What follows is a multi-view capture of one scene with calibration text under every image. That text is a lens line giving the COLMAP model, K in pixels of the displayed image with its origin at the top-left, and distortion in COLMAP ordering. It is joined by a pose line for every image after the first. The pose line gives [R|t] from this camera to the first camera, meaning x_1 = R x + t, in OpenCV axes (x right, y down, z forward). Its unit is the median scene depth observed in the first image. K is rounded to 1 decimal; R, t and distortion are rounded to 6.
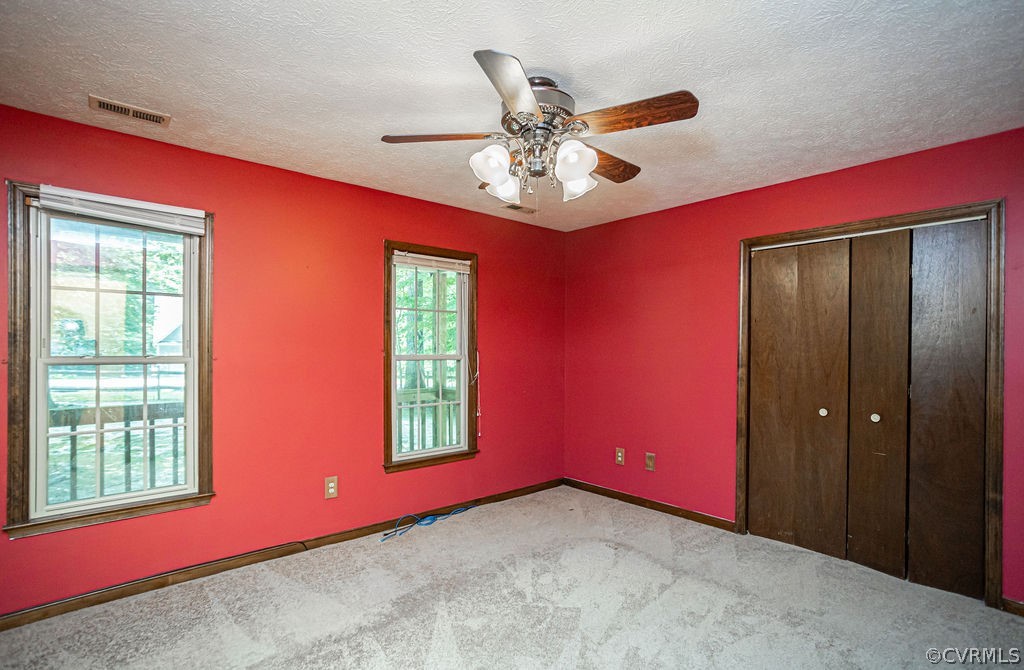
lens RADIAL K [[463.4, 0, 510.1], [0, 463.4, 355.3], [0, 0, 1]] dist [-0.000488, 0.000164]
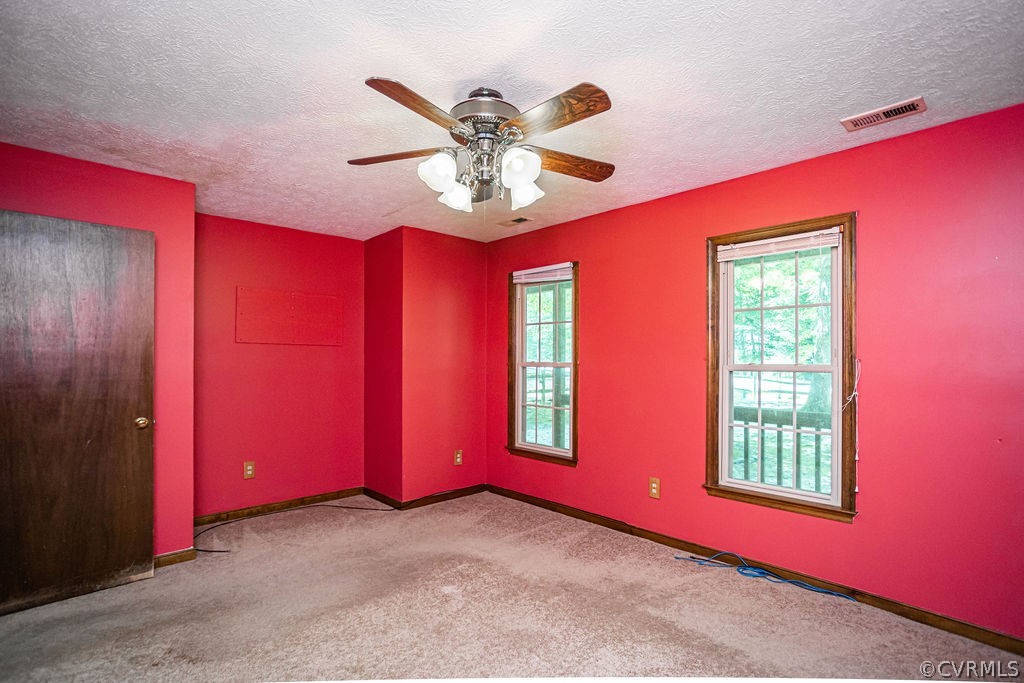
lens RADIAL K [[498.3, 0, 512.9], [0, 498.3, 347.0], [0, 0, 1]] dist [-0.055322, 0.031932]
pose [[0.067057, -0.026239, -0.997404, 0.597817], [-0.012849, 0.999549, -0.027159, -0.001850], [0.997666, 0.014637, 0.066689, 0.488662]]
